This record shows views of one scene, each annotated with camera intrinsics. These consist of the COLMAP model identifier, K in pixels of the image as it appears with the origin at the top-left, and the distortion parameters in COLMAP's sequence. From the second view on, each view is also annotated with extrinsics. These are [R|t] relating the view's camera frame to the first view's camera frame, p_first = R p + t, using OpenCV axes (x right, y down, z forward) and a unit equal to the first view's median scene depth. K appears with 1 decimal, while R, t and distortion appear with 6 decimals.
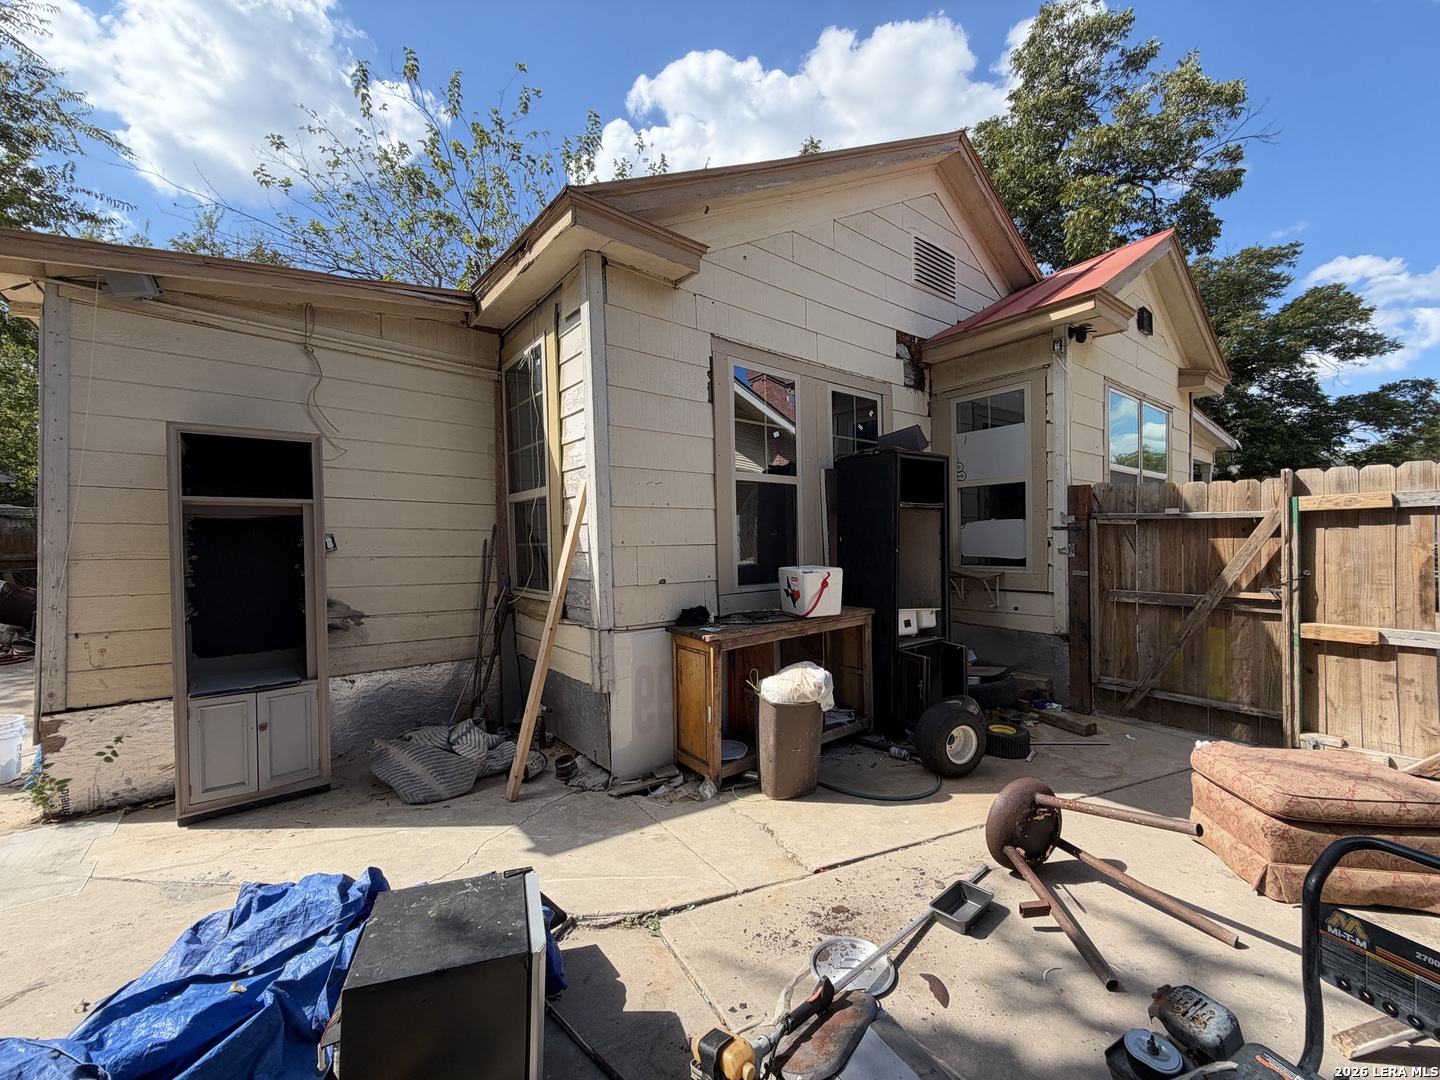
lens RADIAL K [[575.6, 0, 717.6], [0, 575.6, 542.5], [0, 0, 1]] dist [0.001680, 0.000325]
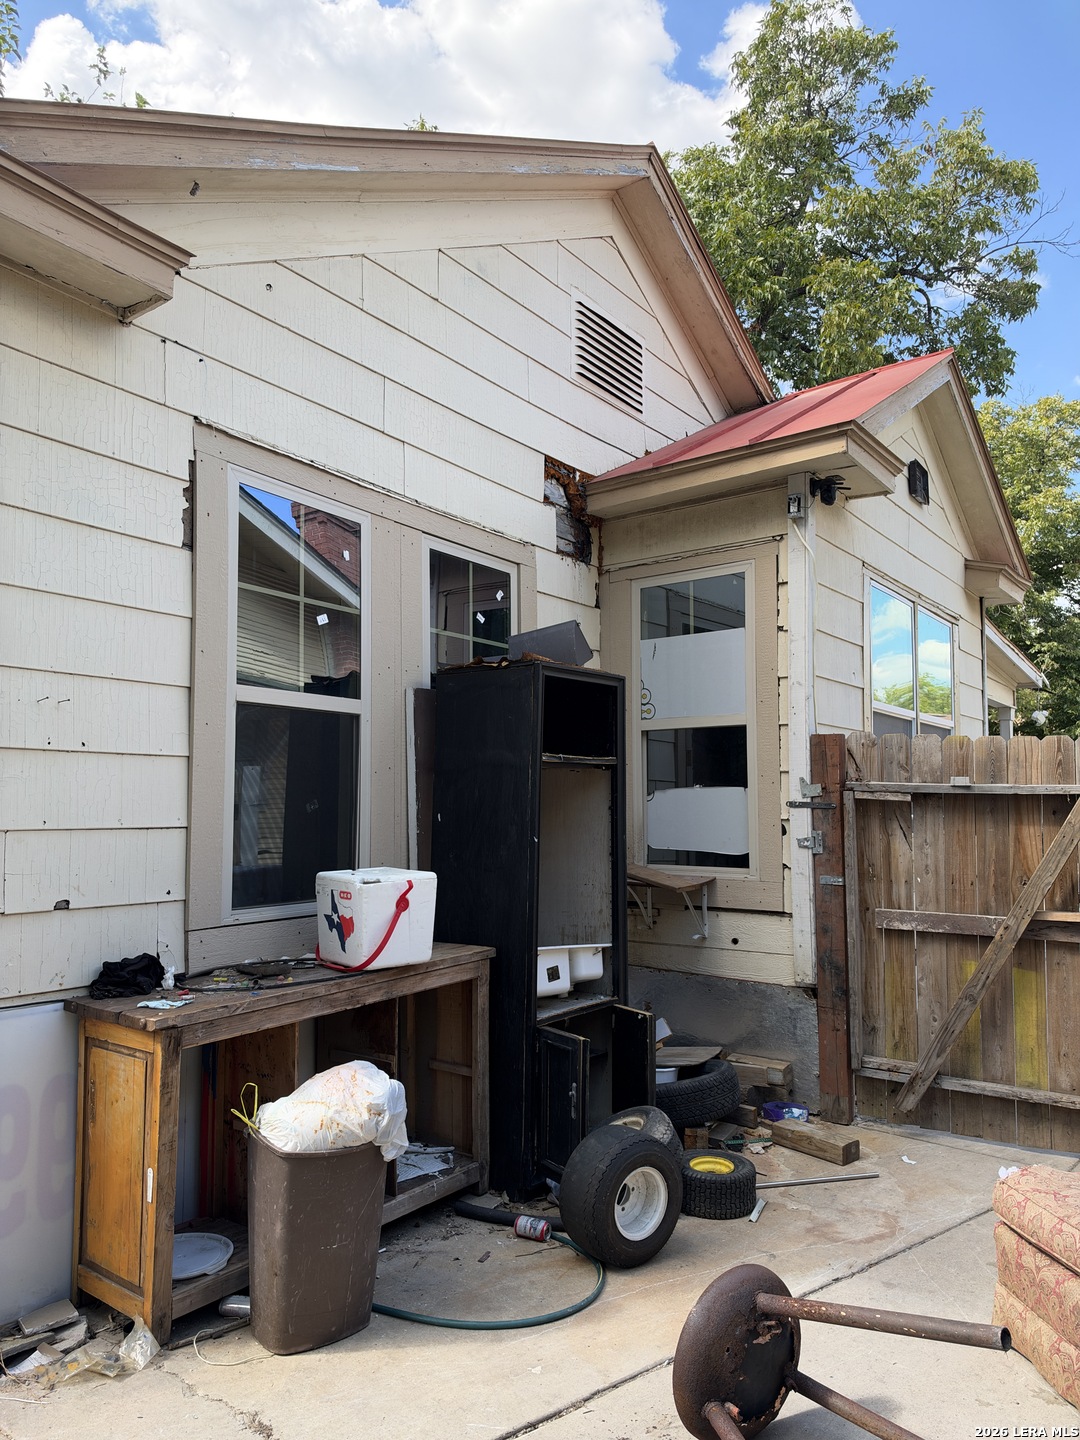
lens RADIAL K [[1041.3, 0, 536.1], [0, 1041.3, 727.1], [0, 0, 1]] dist [0.031248, -0.047036]
pose [[0.960879, 0.037008, 0.274484, 0.033232], [-0.013292, 0.996052, -0.087765, -0.007156], [-0.276648, 0.080684, 0.957578, 0.035269]]
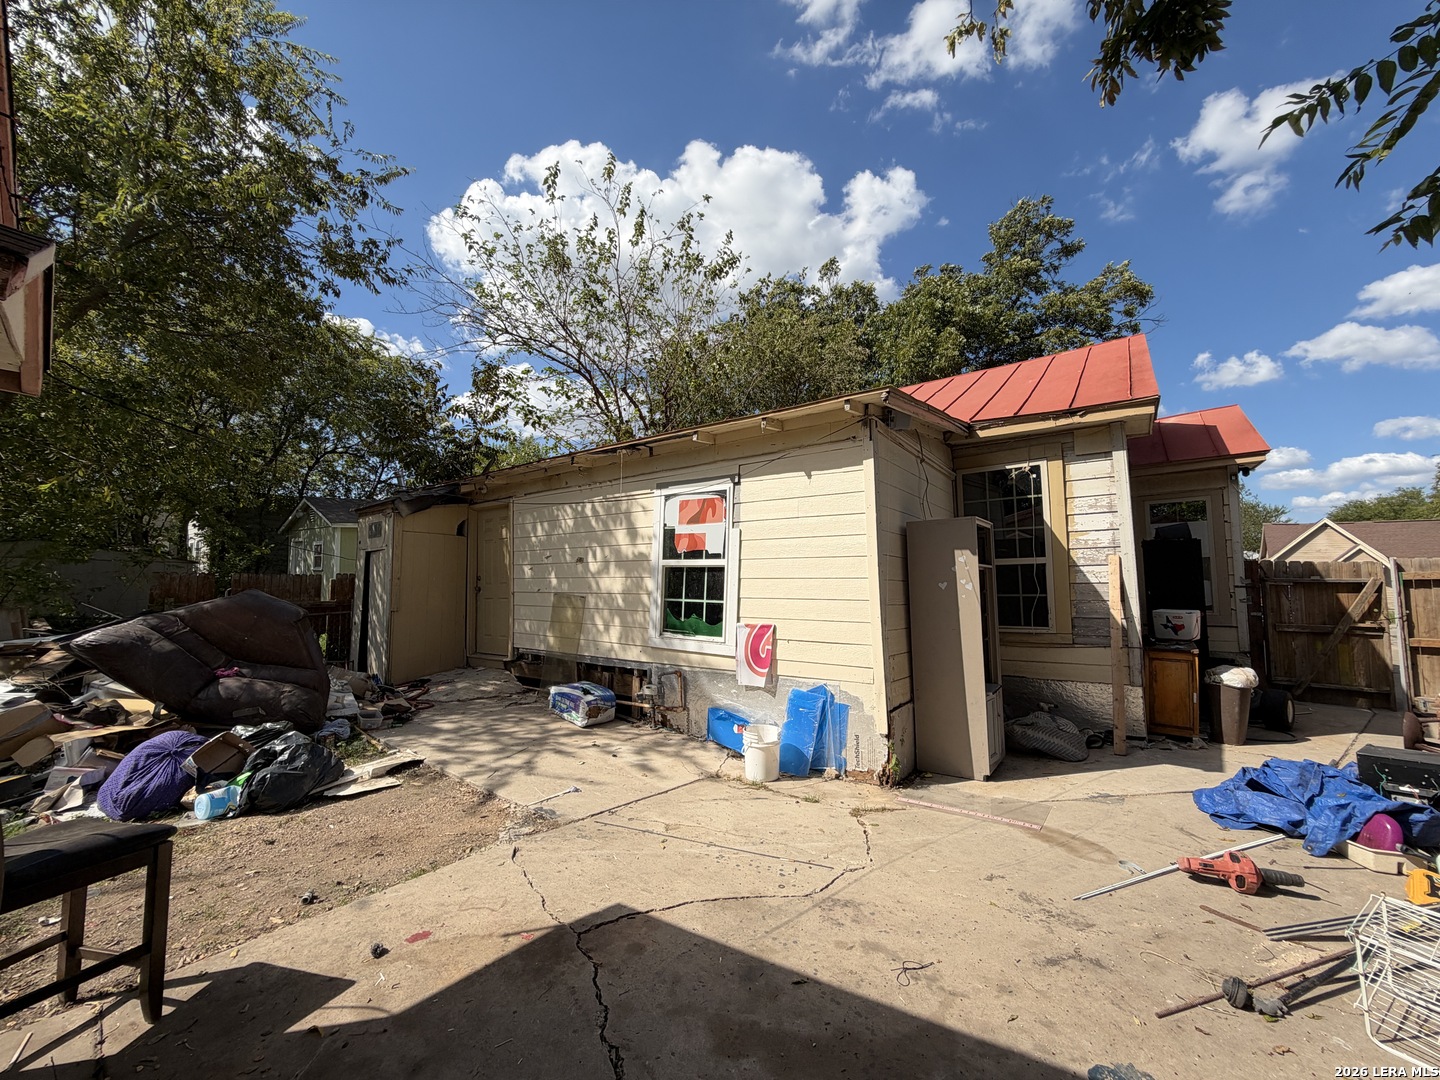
lens RADIAL K [[575.6, 0, 722.4], [0, 575.6, 542.0], [0, 0, 1]] dist [0.001680, 0.000325]
pose [[0.965085, 0.028487, 0.260383, -1.400978], [-0.005399, 0.996021, -0.088957, 0.003357], [-0.261881, 0.084446, 0.961399, -0.226636]]
